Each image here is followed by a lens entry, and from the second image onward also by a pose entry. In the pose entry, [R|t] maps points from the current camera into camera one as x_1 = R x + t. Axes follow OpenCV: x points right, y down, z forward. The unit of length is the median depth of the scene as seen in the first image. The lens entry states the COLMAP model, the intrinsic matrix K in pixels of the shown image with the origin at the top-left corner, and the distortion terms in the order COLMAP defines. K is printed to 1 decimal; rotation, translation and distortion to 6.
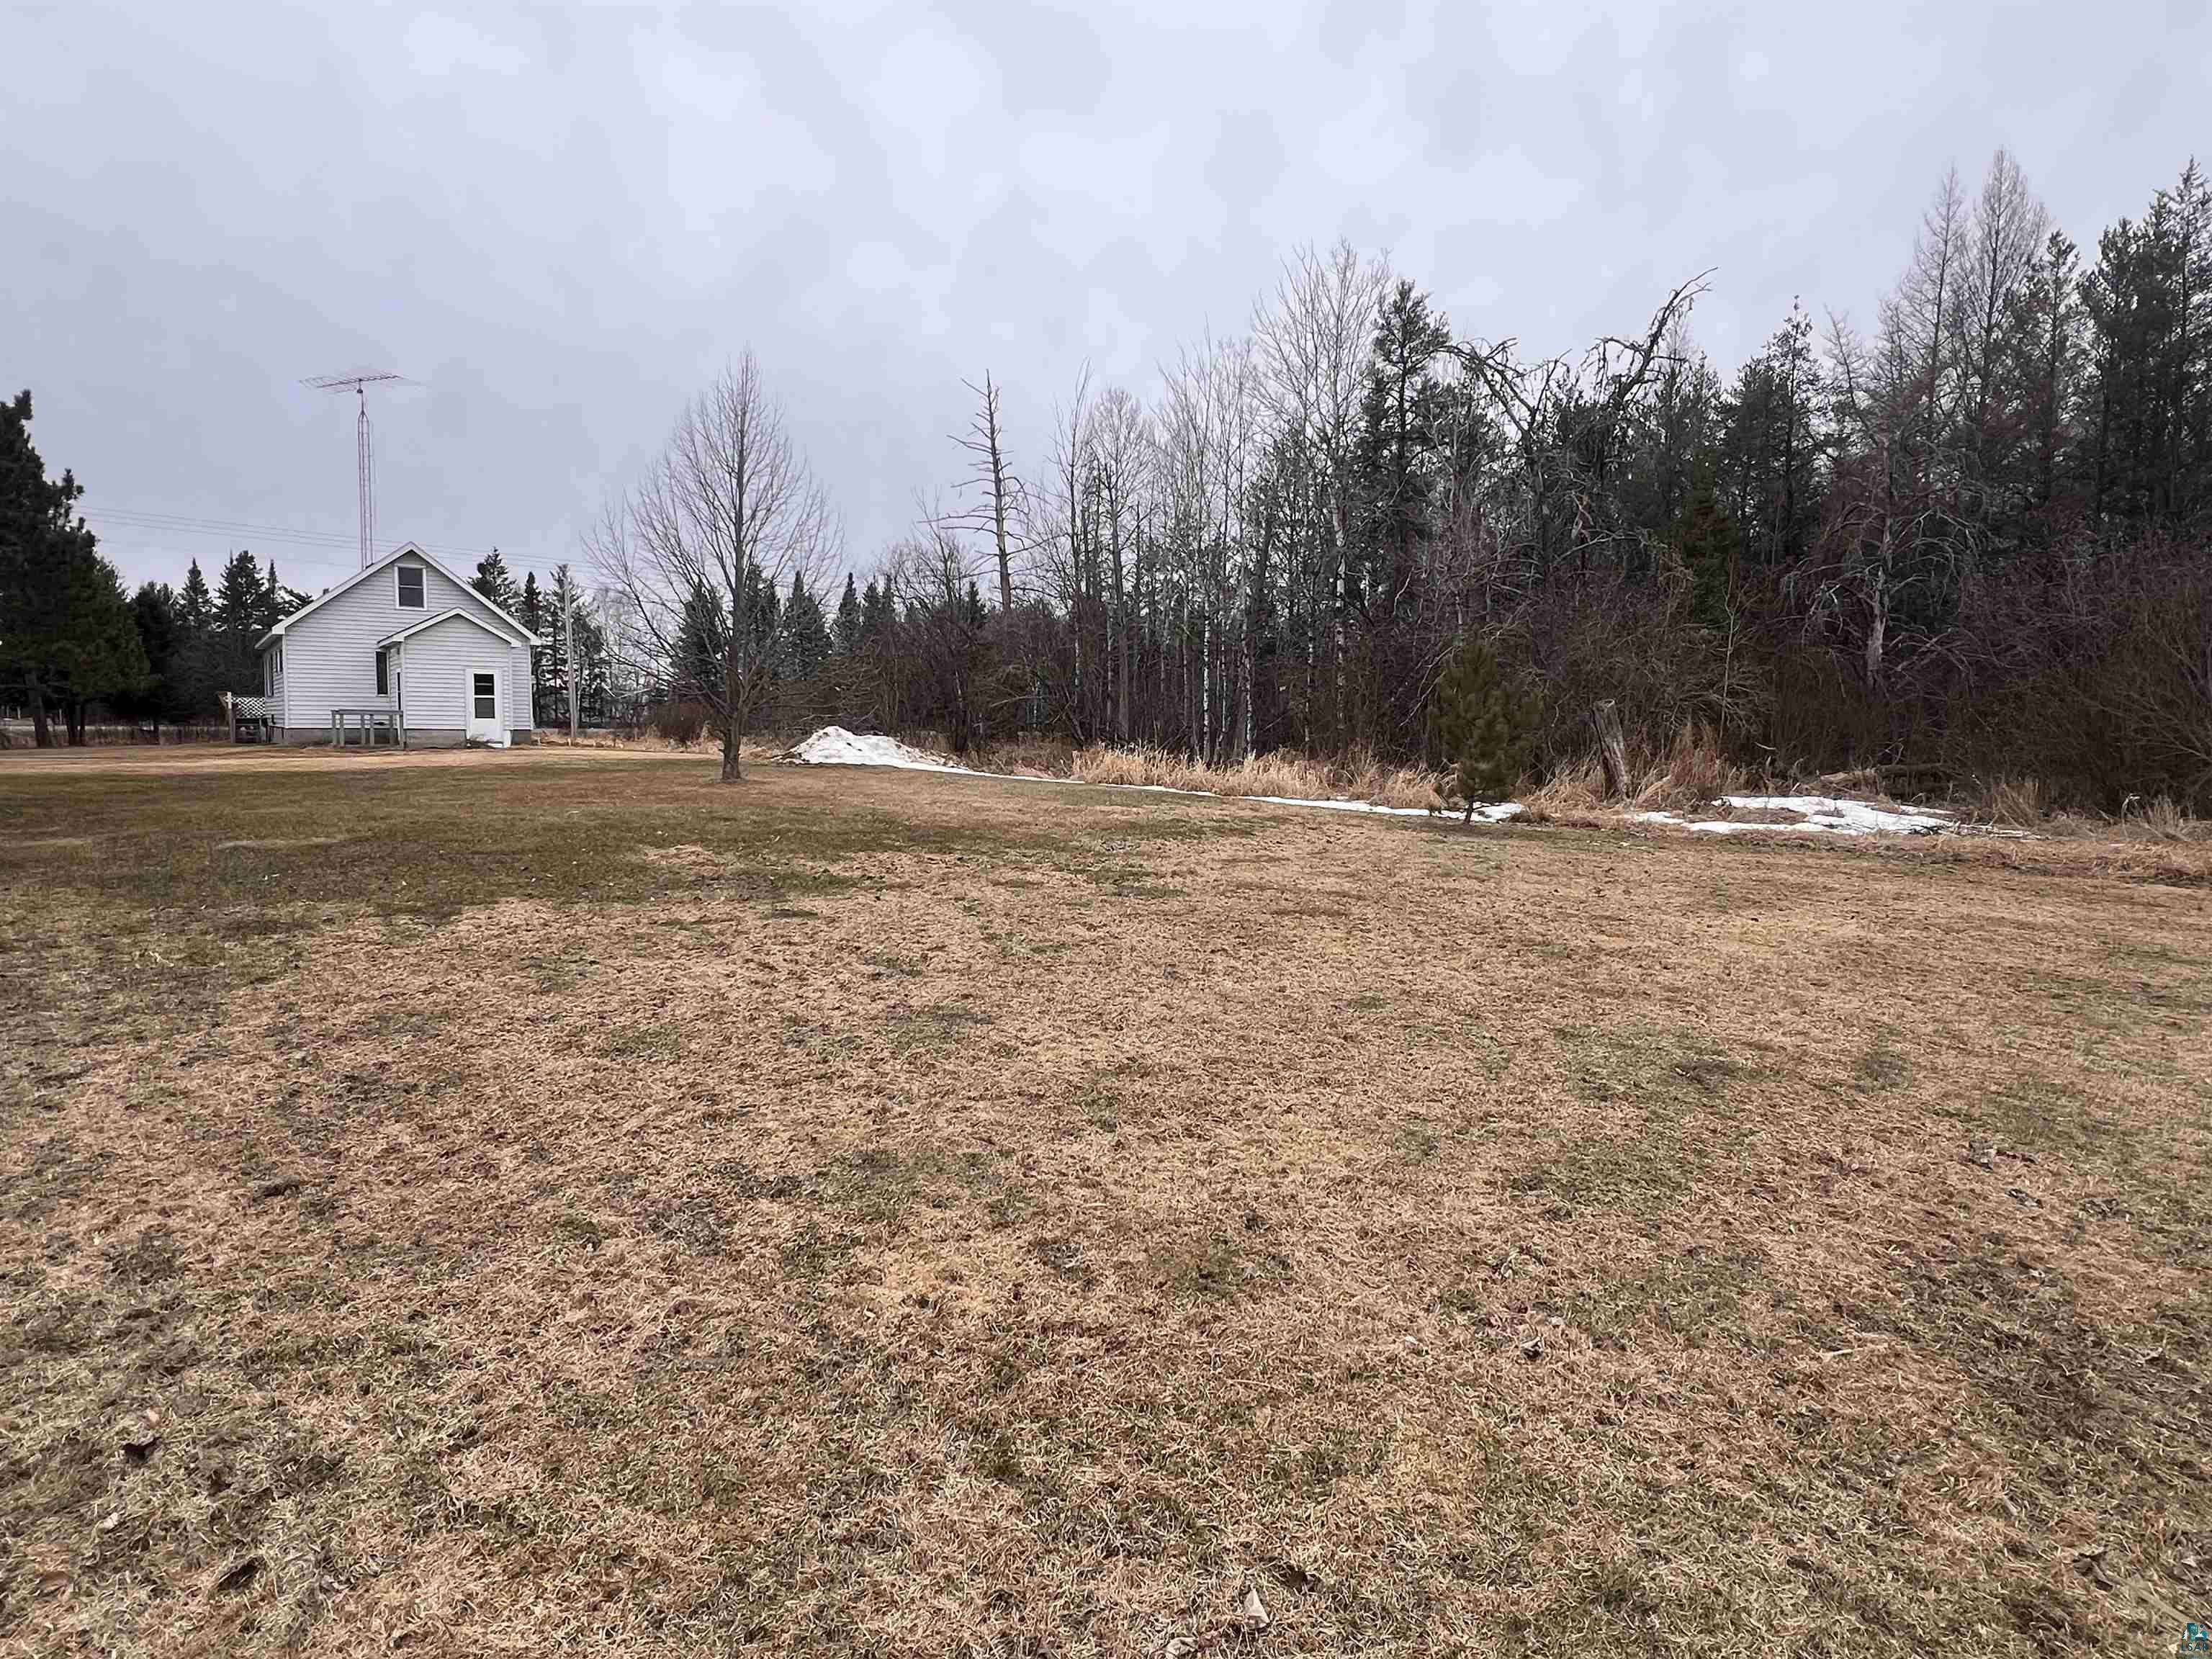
lens RADIAL K [[1229.3, 0, 1098.1], [0, 1229.3, 824.5], [0, 0, 1]] dist [0.004135, 0.000968]
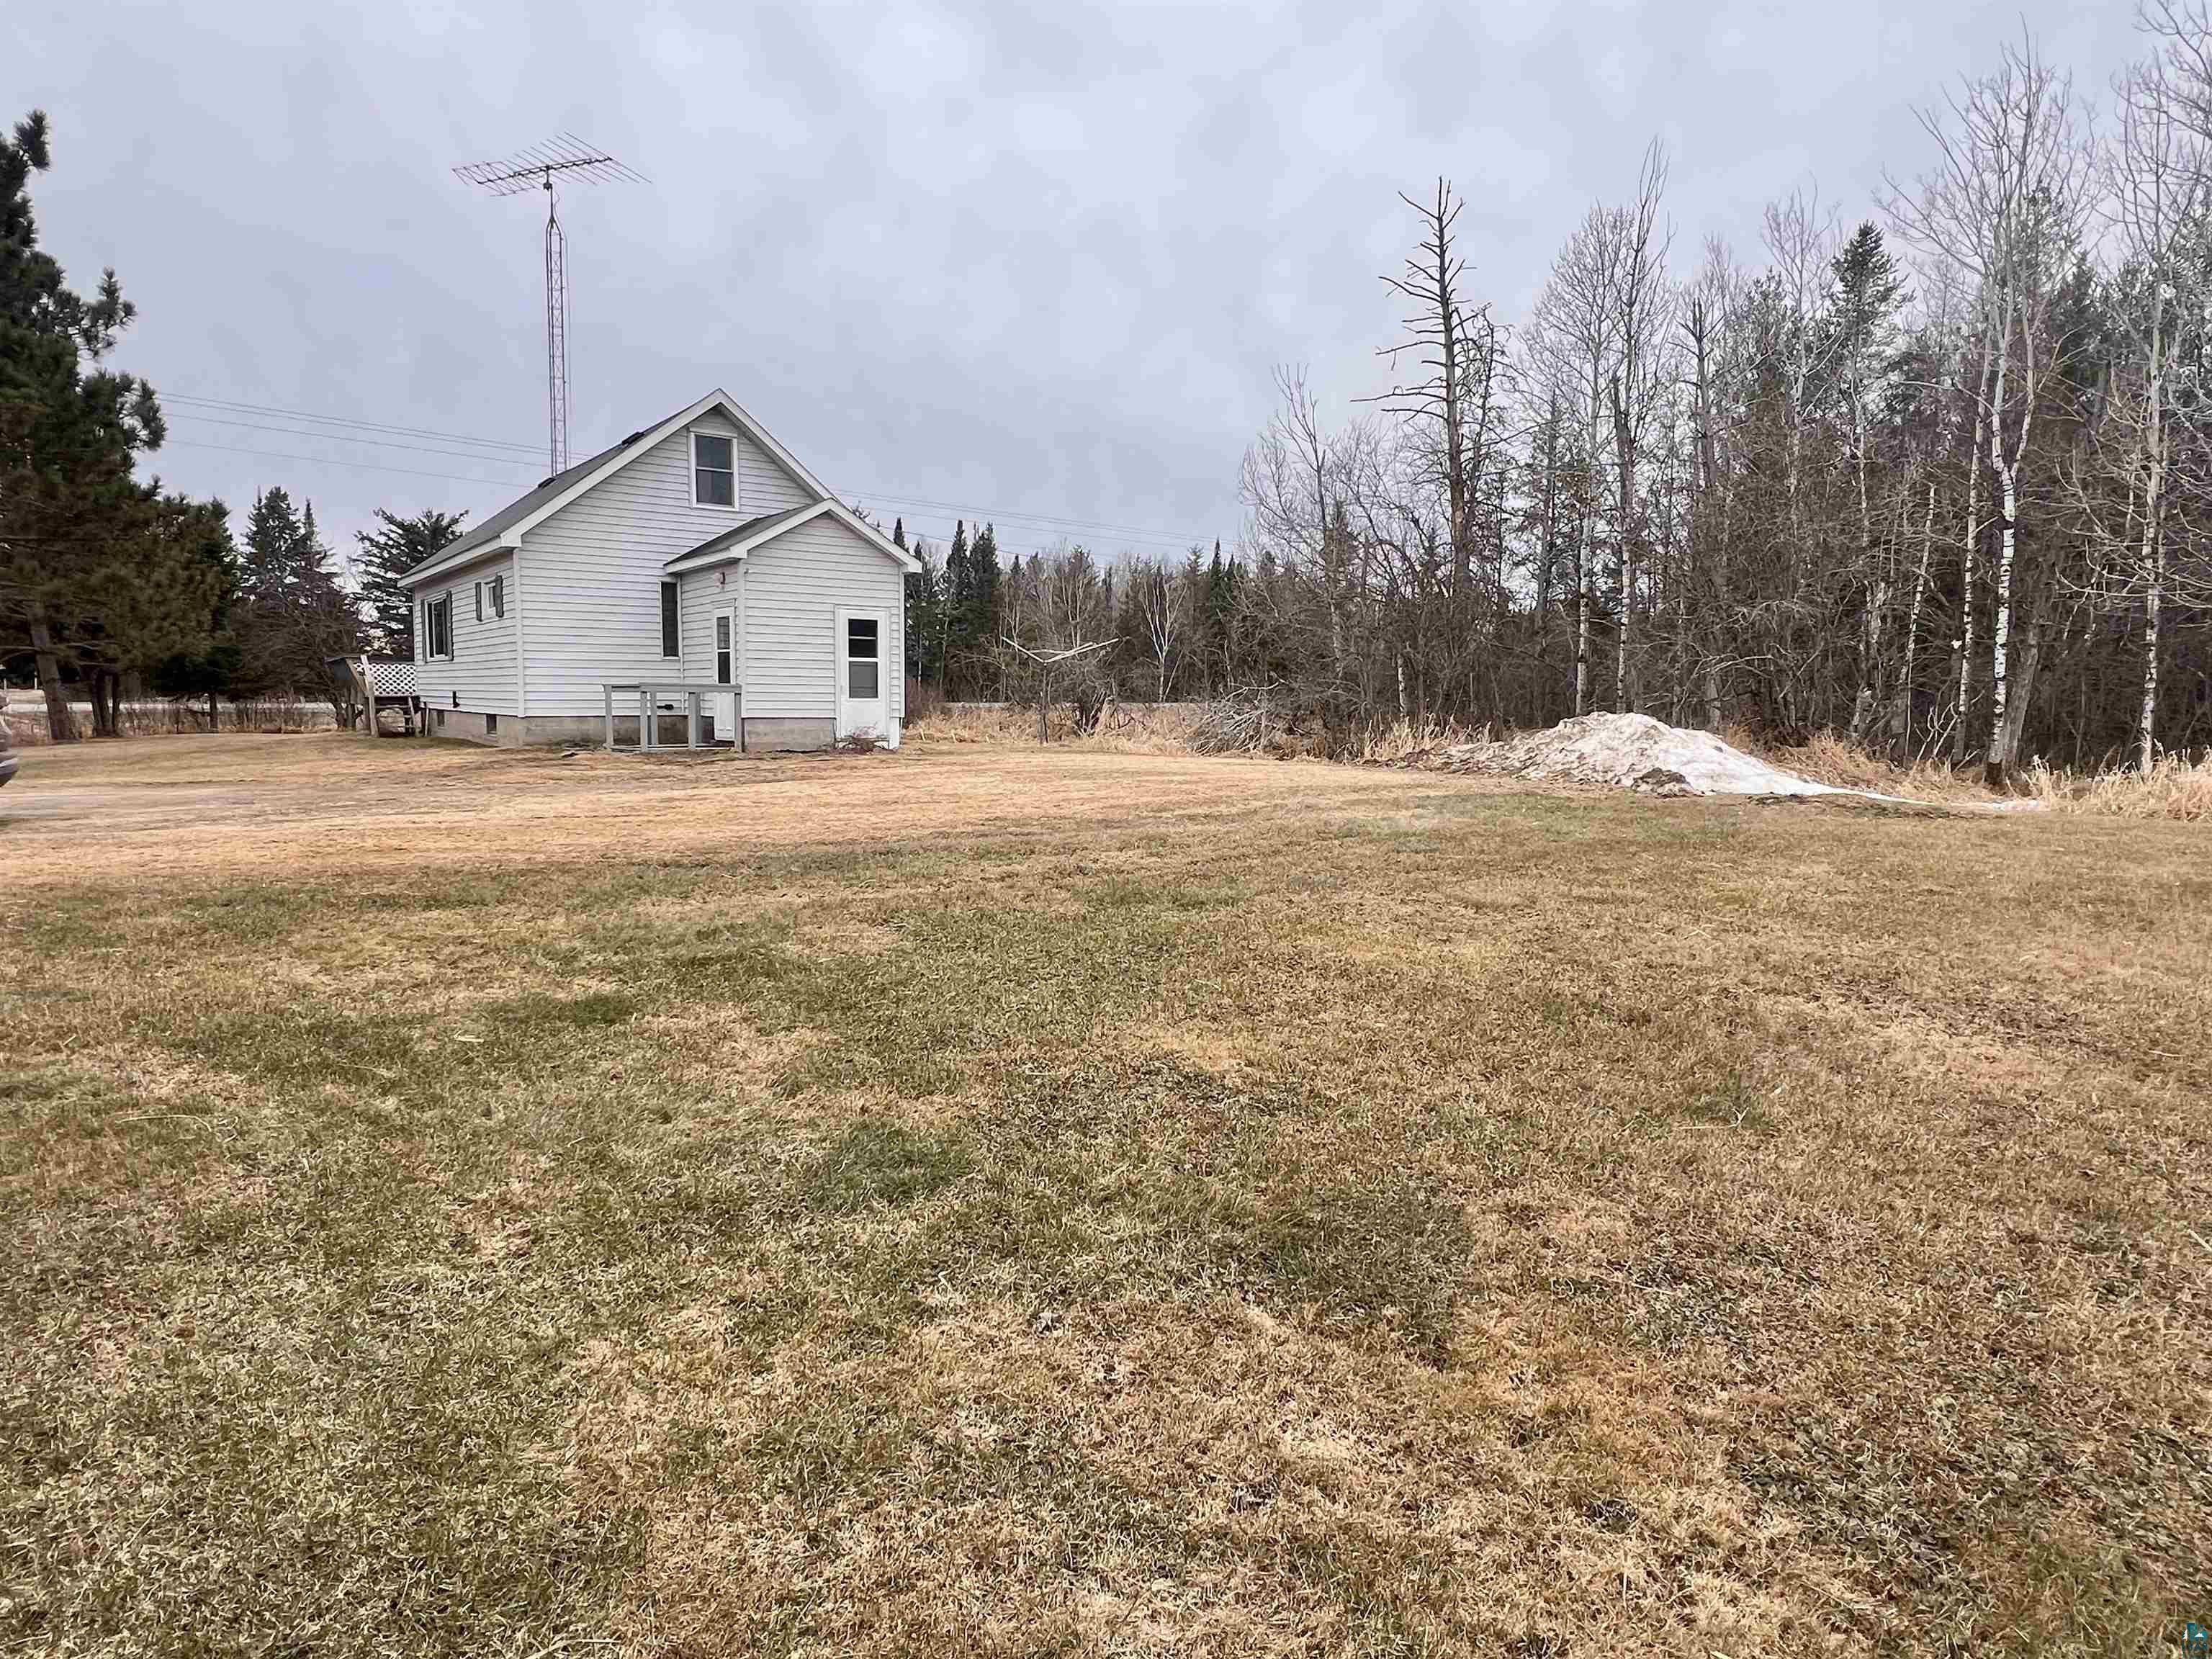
lens RADIAL K [[1229.3, 0, 1098.3], [0, 1229.3, 813.9], [0, 0, 1]] dist [0.004135, 0.000968]
pose [[0.999941, -0.004046, 0.010110, -0.320936], [0.003858, 0.999821, 0.018517, -0.034628], [-0.010184, -0.018477, 0.999777, 0.349248]]
